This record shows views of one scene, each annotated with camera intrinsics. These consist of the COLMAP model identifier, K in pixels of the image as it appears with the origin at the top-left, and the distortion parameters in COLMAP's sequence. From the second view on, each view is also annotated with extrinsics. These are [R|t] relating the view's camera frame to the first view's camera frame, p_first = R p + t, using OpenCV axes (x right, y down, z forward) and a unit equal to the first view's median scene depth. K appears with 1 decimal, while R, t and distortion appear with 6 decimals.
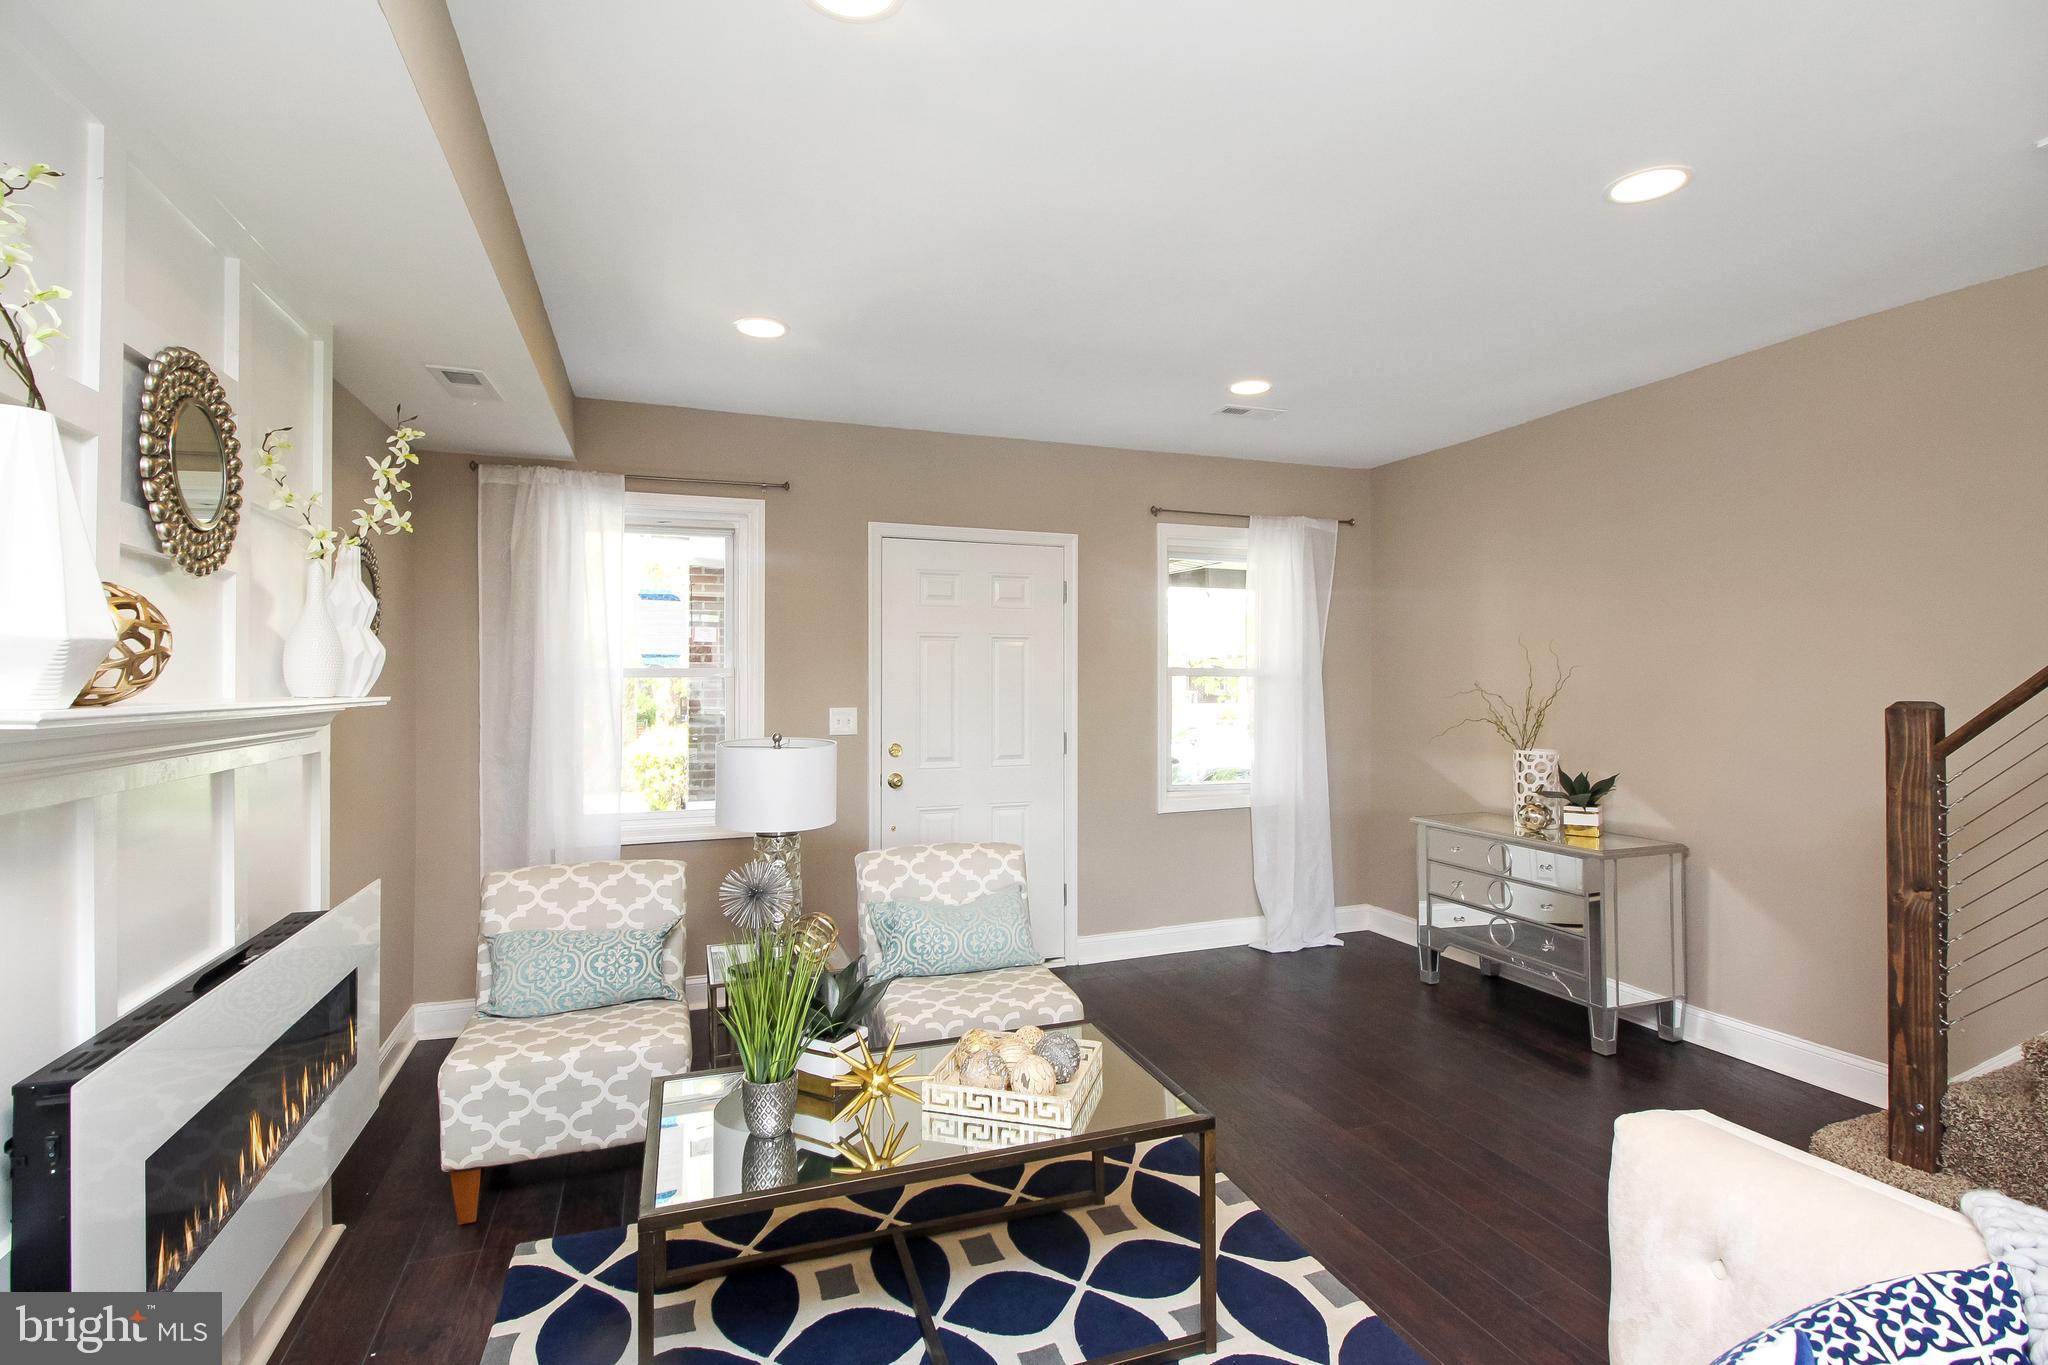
lens RADIAL K [[951.0, 0, 1017.6], [0, 951.0, 673.3], [0, 0, 1]] dist [0.000835, -0.000836]
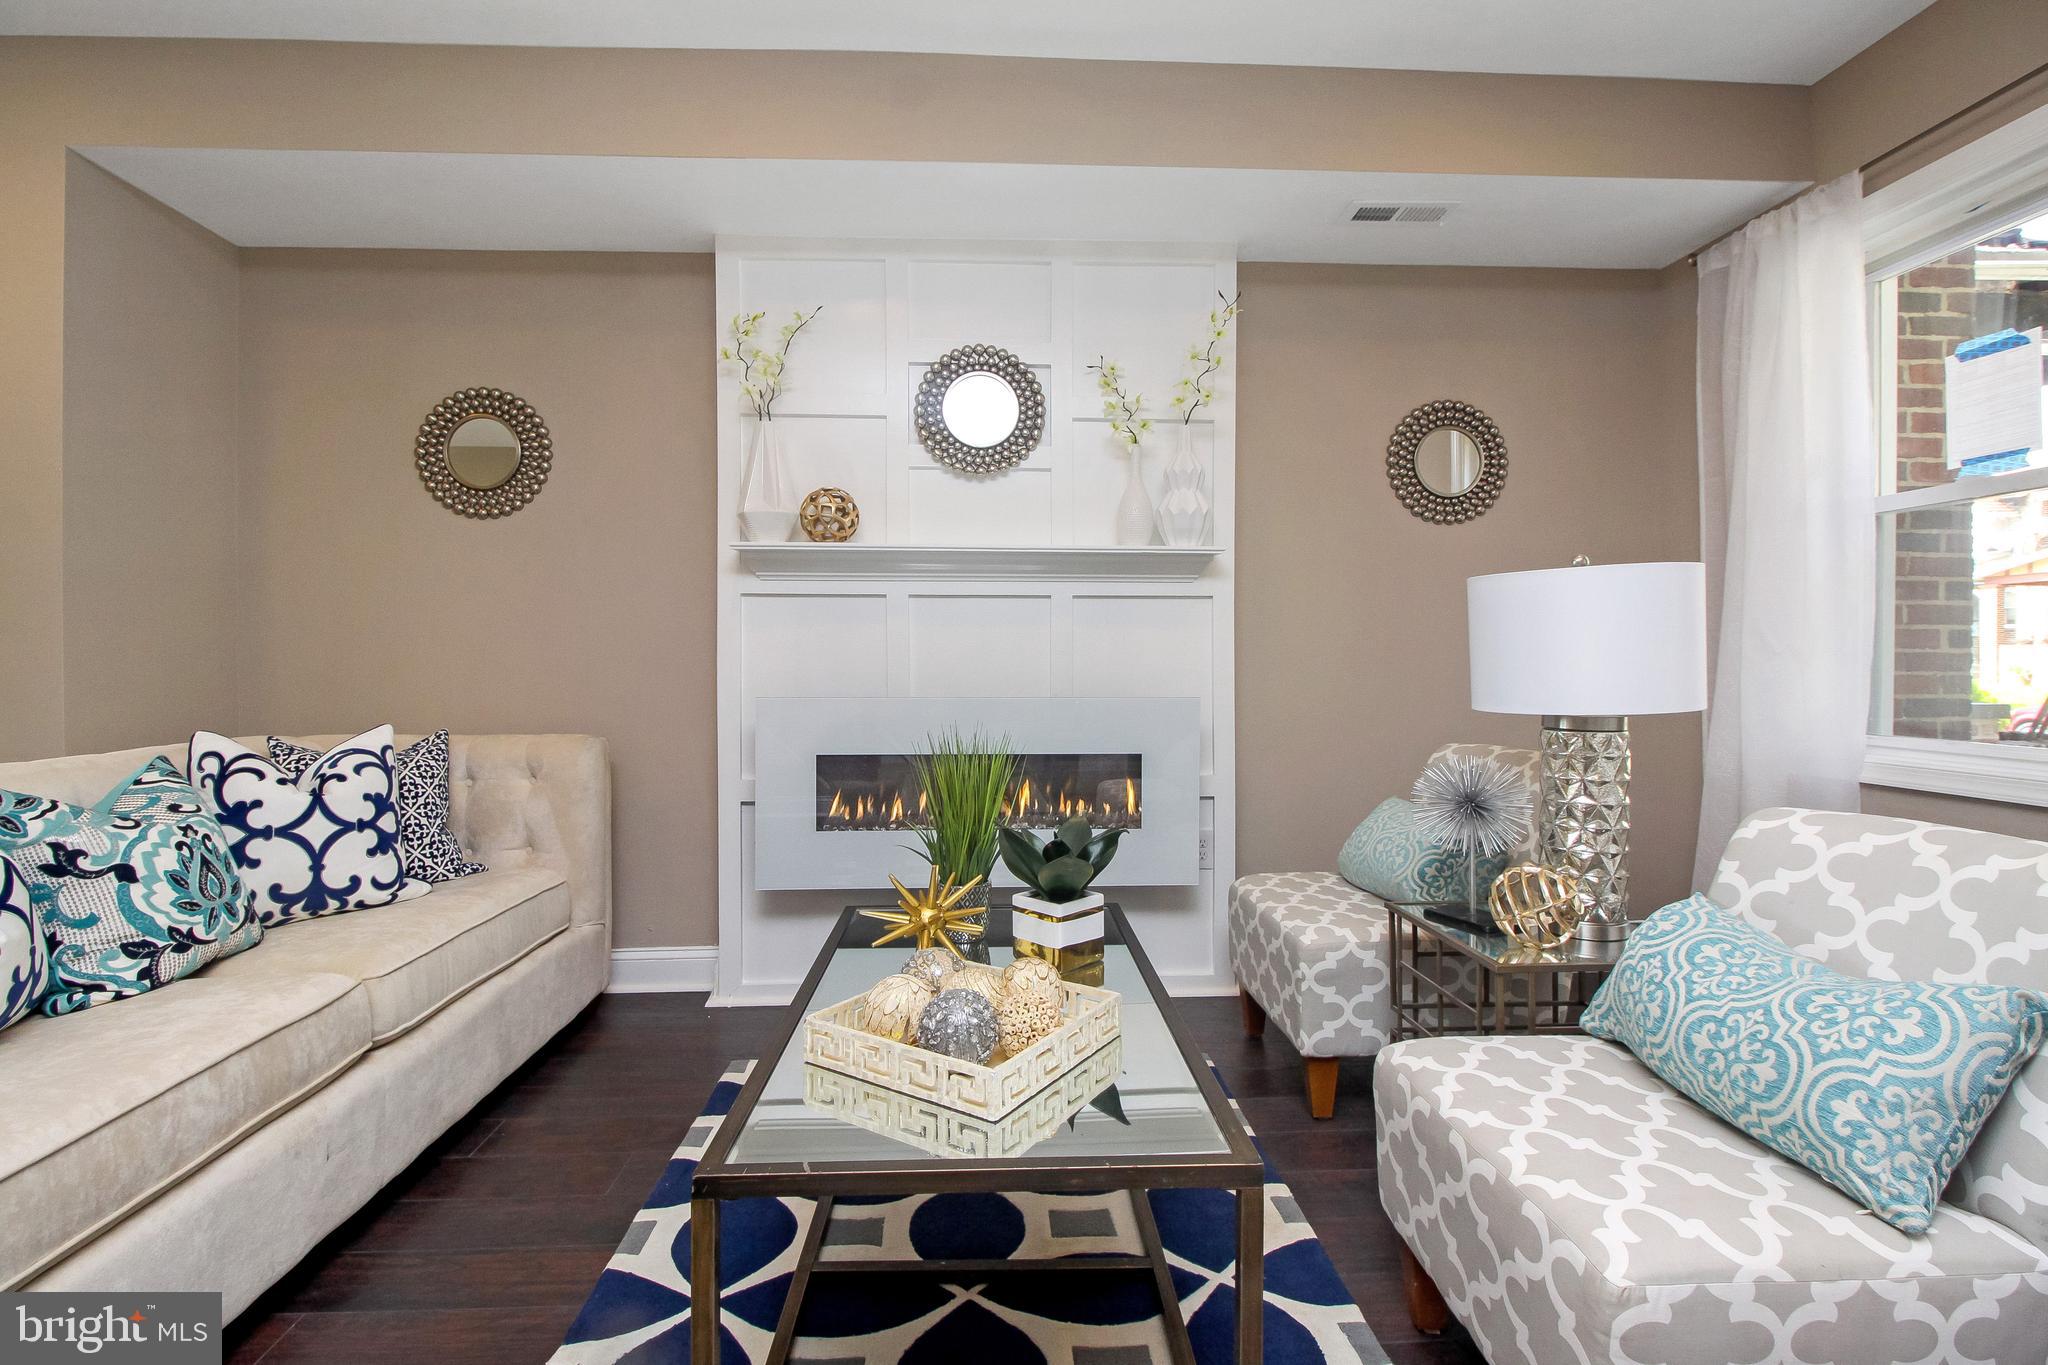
lens RADIAL K [[958.4, 0, 1016.9], [0, 958.4, 664.4], [0, 0, 1]] dist [0.000587, -0.001150]
pose [[-0.297233, 0.008397, -0.954768, 0.386338], [0.007778, 0.999949, 0.006373, 0.115333], [0.954773, -0.005531, -0.297284, 0.791631]]
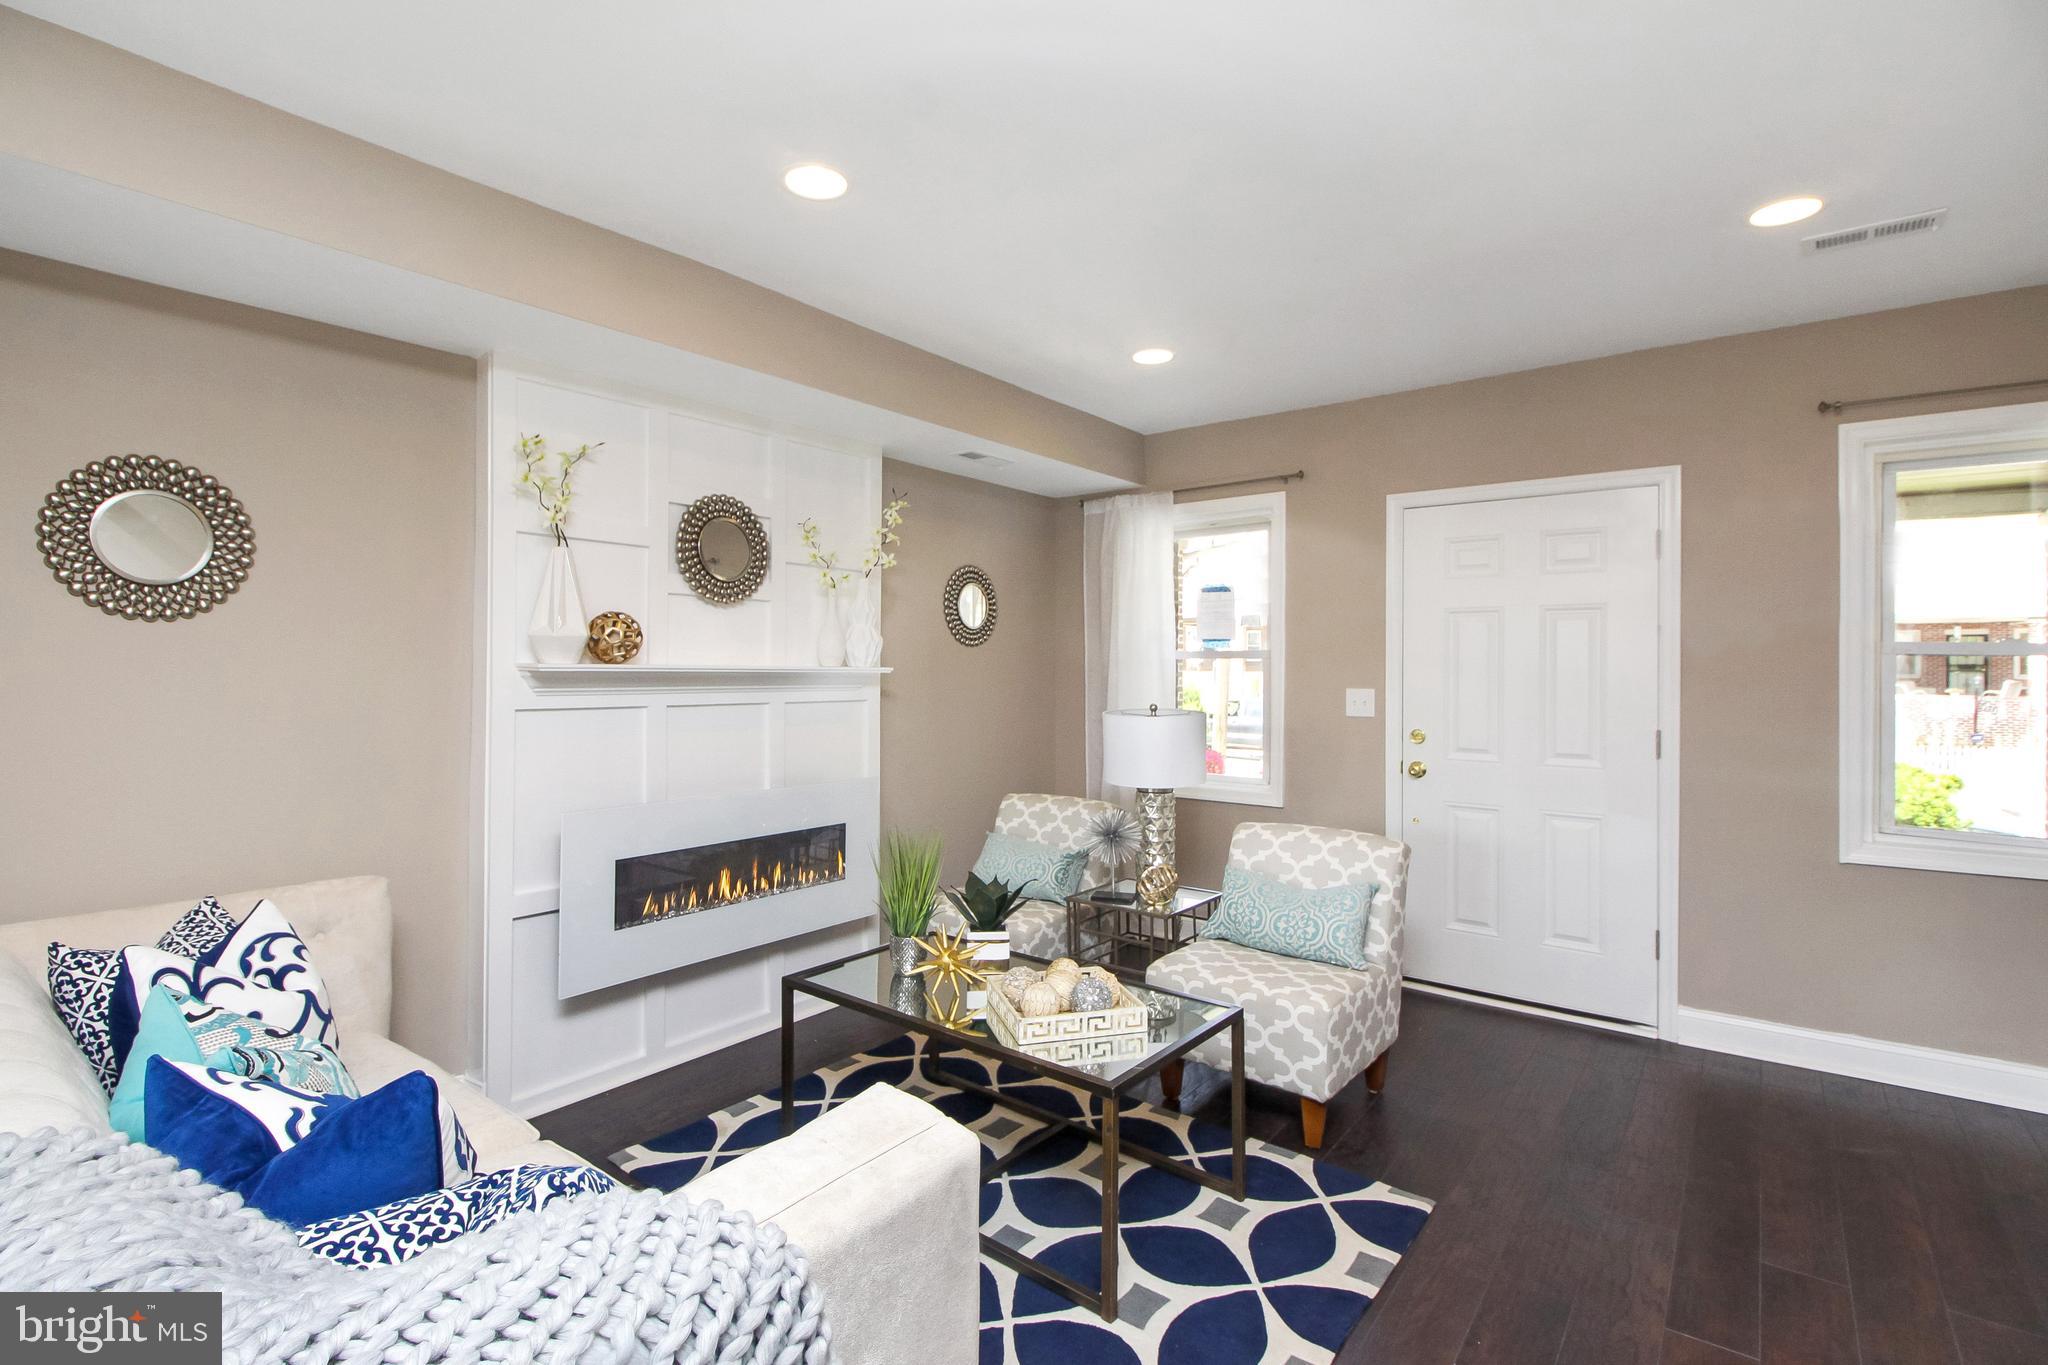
lens RADIAL K [[950.8, 0, 1009.4], [0, 950.8, 660.2], [0, 0, 1]] dist [0.003071, -0.000123]
pose [[0.517912, -0.002719, -0.855430, 0.605320], [-0.000426, 0.999994, -0.003436, 0.012974], [0.855434, 0.002144, 0.517907, 0.233924]]
